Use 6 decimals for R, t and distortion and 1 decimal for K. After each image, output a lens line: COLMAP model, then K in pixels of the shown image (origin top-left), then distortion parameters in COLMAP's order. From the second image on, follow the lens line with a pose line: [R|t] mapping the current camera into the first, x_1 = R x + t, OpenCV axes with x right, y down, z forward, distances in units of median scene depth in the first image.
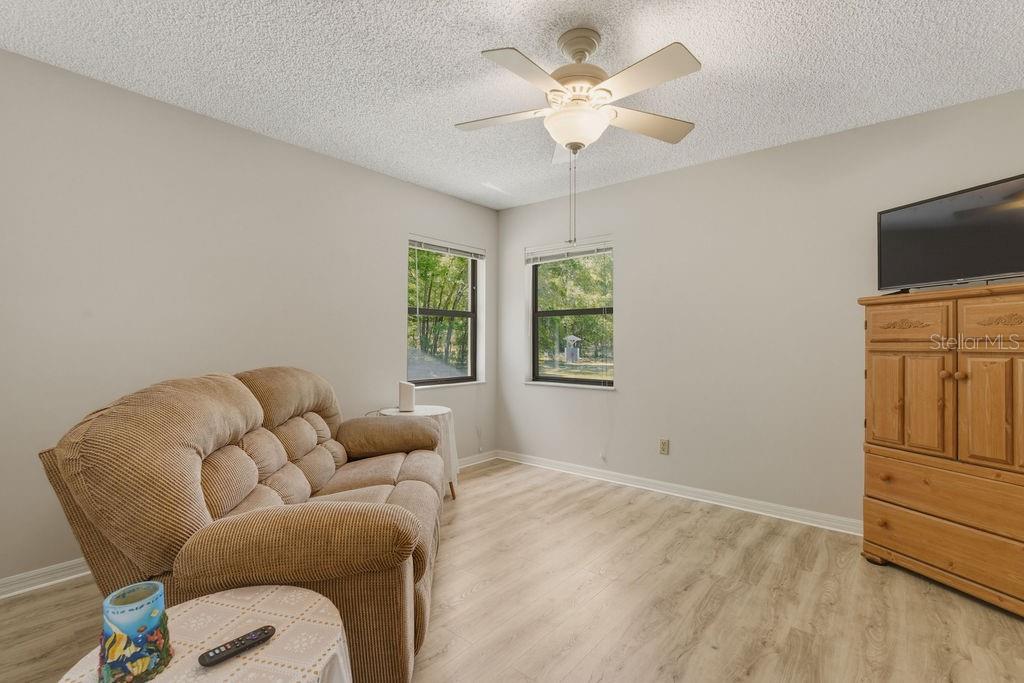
lens RADIAL K [[459.7, 0, 510.7], [0, 459.7, 346.8], [0, 0, 1]] dist [-0.000319, -0.000106]
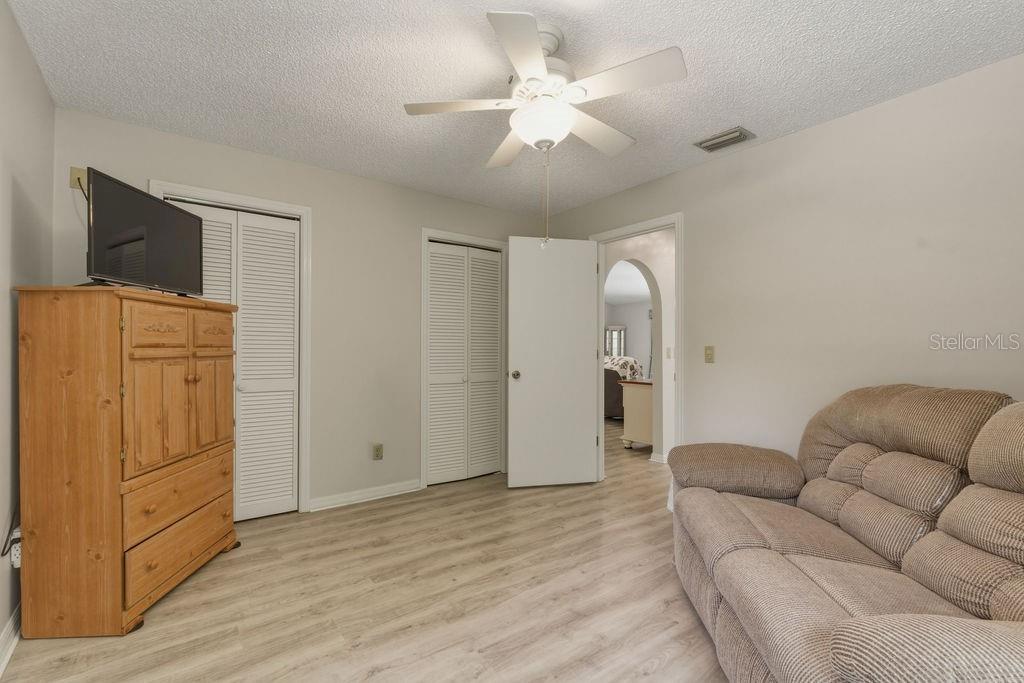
lens RADIAL K [[459.7, 0, 510.7], [0, 459.7, 346.8], [0, 0, 1]] dist [-0.000319, -0.000106]
pose [[-0.973389, -0.000410, 0.229158, -0.012531], [-0.001981, 0.999976, -0.006624, -0.006615], [-0.229150, -0.006902, -0.973367, 1.724285]]
